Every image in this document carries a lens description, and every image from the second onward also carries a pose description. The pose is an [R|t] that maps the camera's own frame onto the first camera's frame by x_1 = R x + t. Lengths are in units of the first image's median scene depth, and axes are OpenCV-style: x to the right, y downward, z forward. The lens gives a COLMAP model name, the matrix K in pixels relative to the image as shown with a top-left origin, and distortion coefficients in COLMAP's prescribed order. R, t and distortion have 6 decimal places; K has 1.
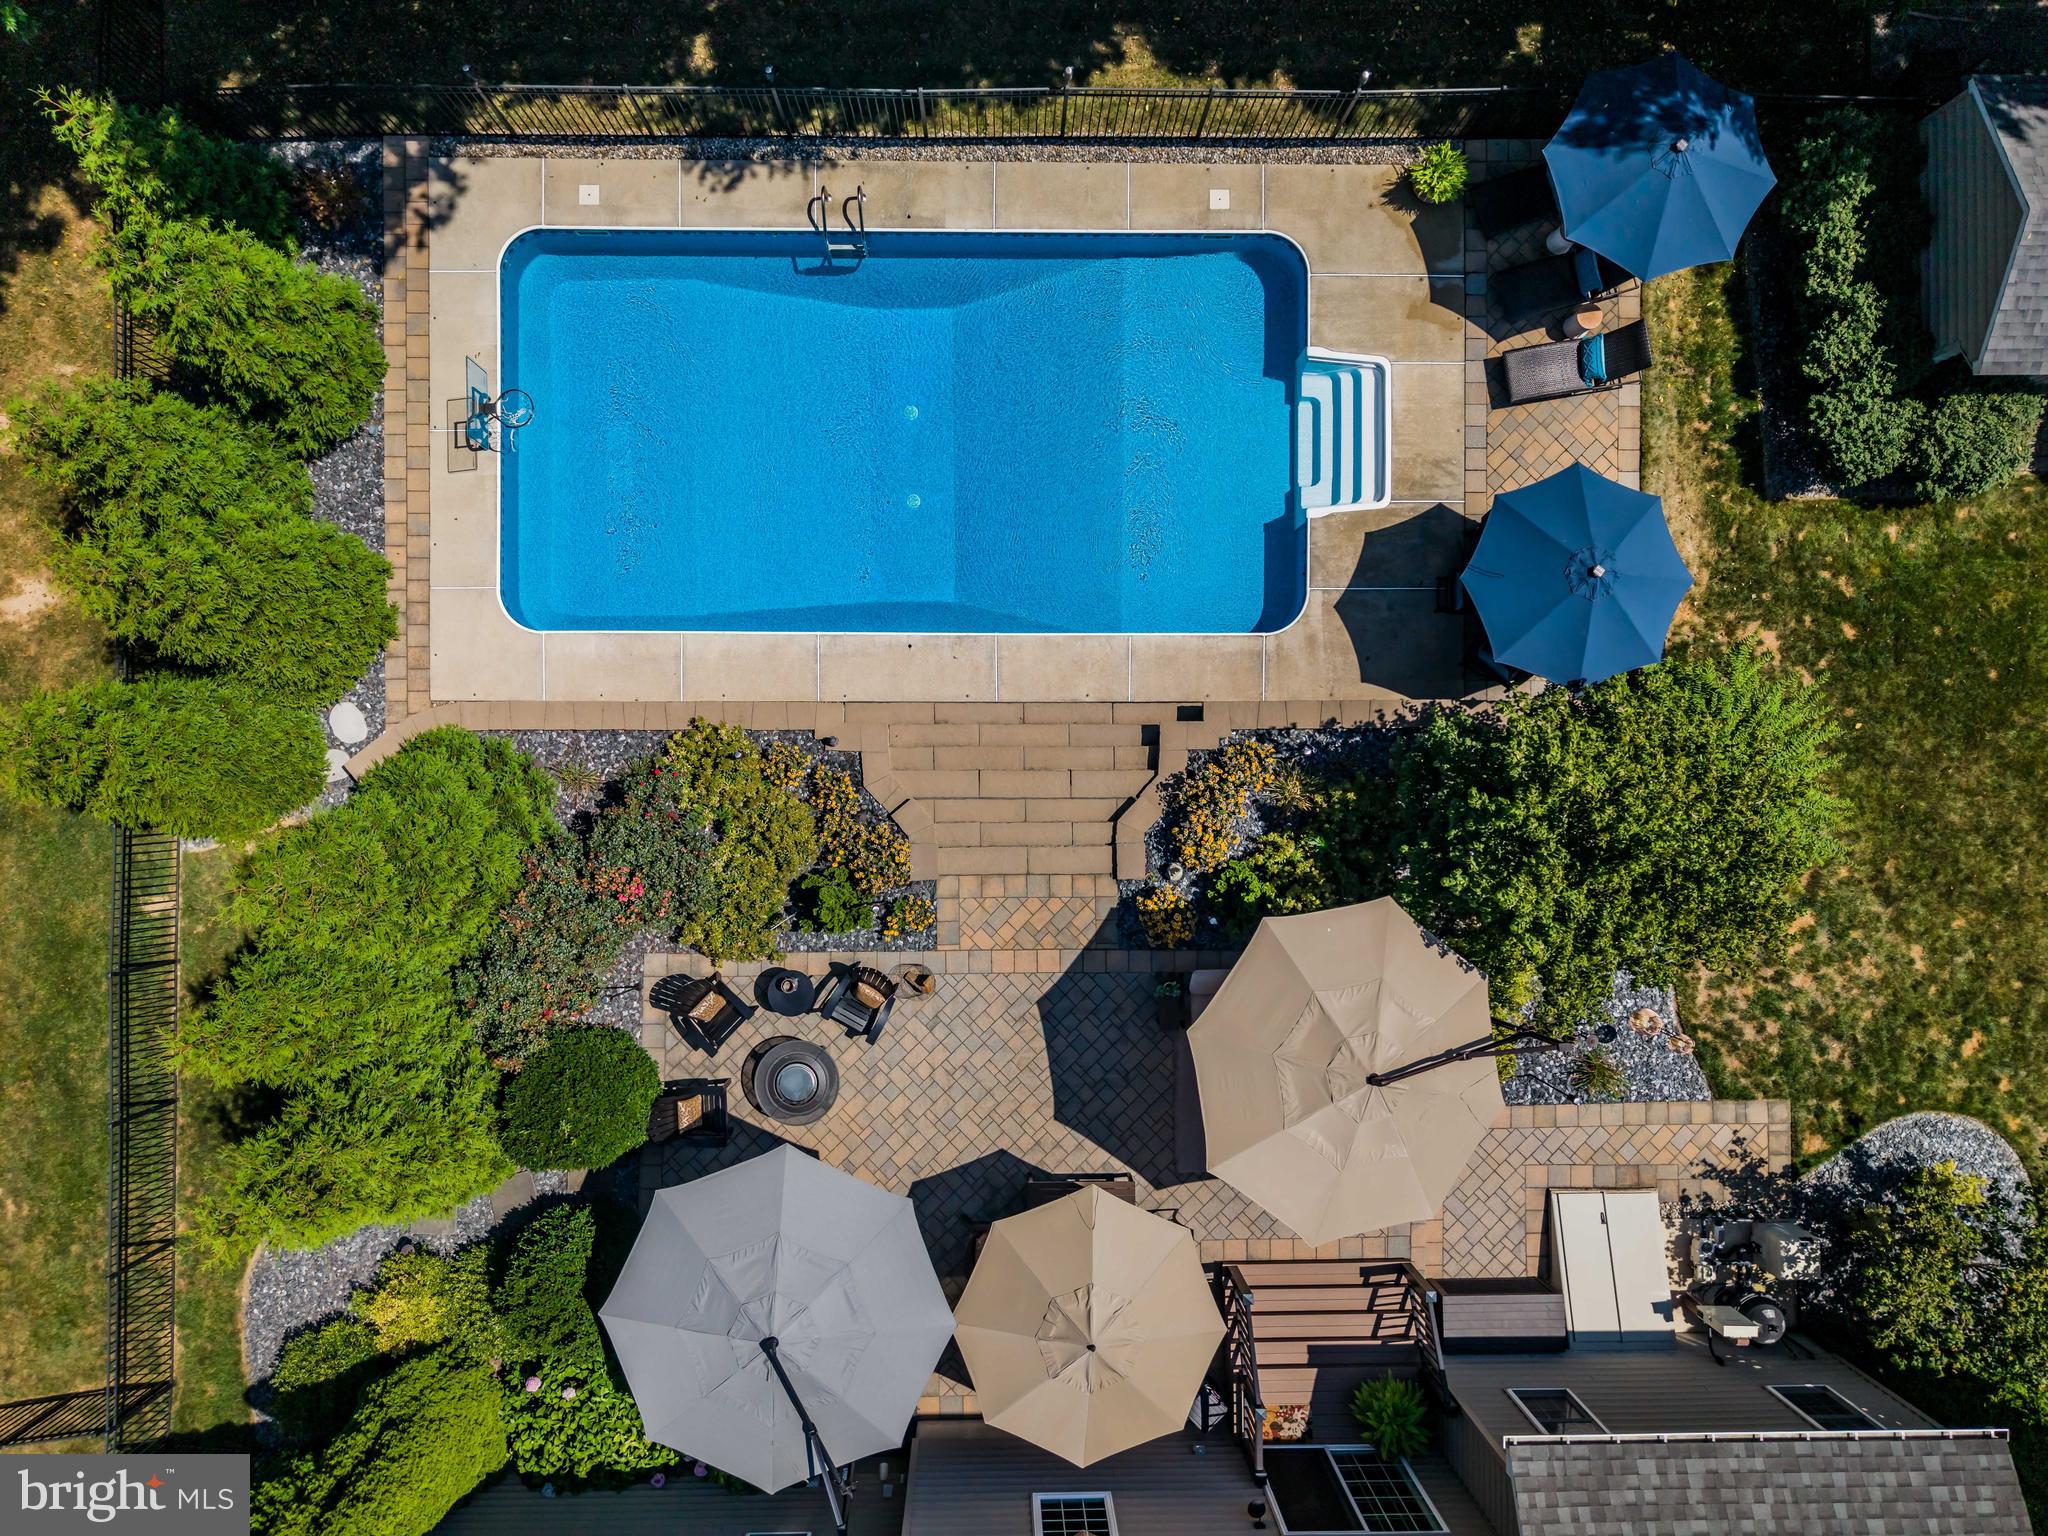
lens RADIAL K [[1449.3, 0, 1023.2], [0, 1449.3, 762.4], [0, 0, 1]] dist [-0.002159, -0.001368]
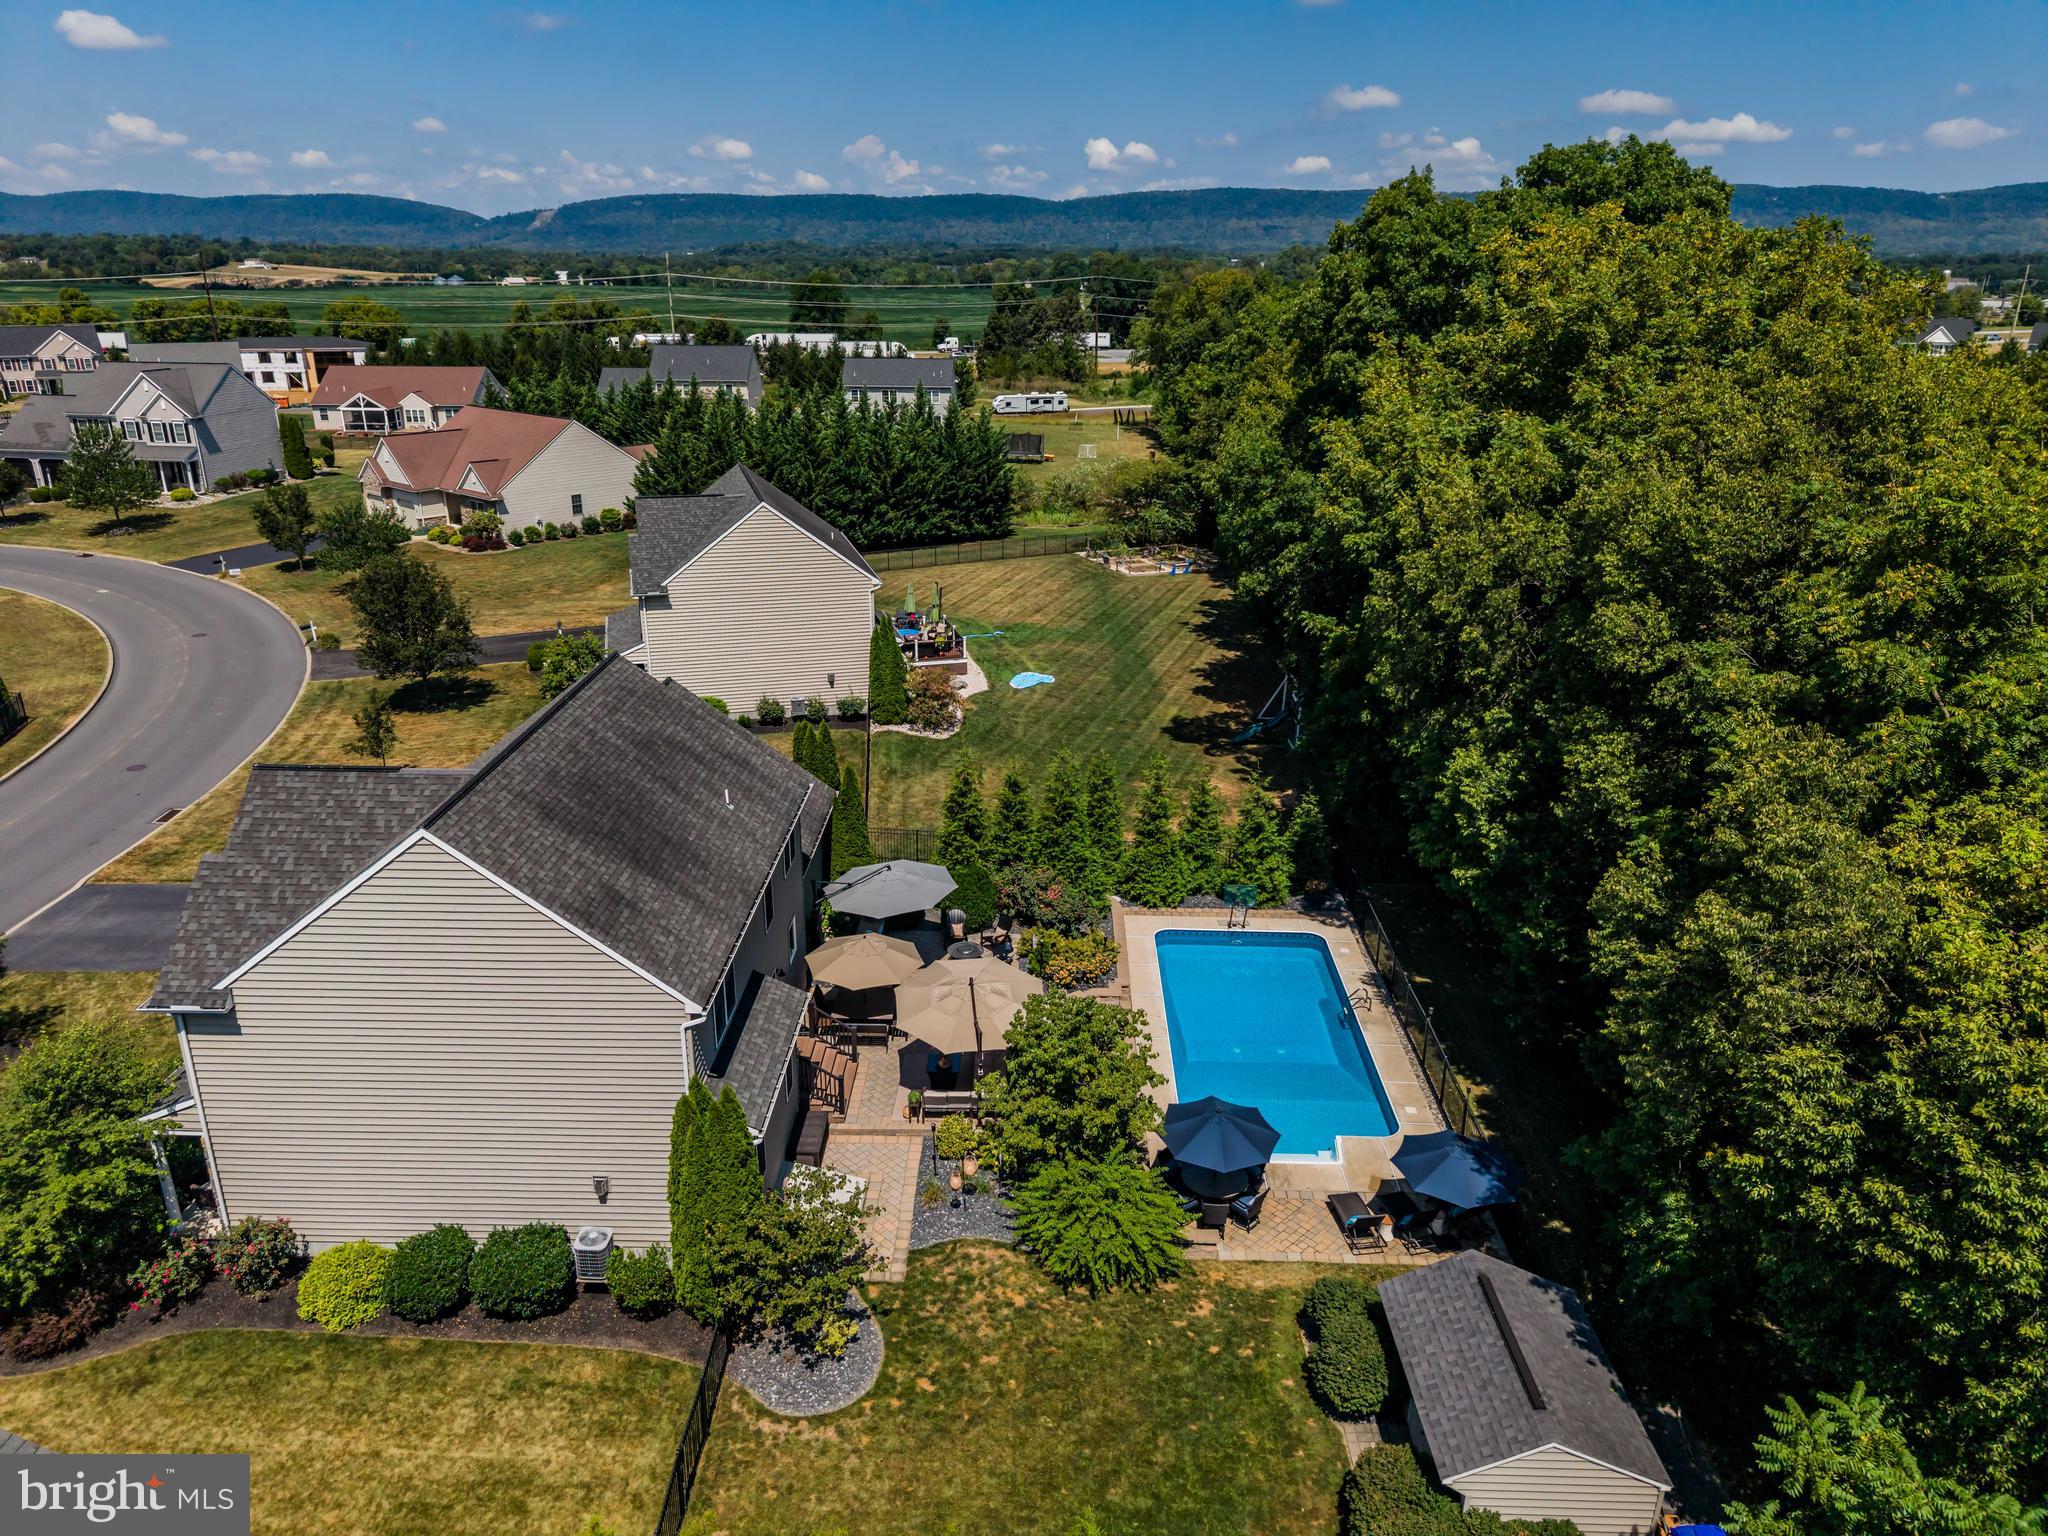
lens RADIAL K [[1449.3, 0, 1019.6], [0, 1449.3, 768.9], [0, 0, 1]] dist [-0.002159, -0.001368]
pose [[-0.026070, 0.305663, -0.951783, 1.827861], [-0.999160, 0.022138, 0.034477, 0.042283], [0.031609, 0.951882, 0.304829, -0.001367]]
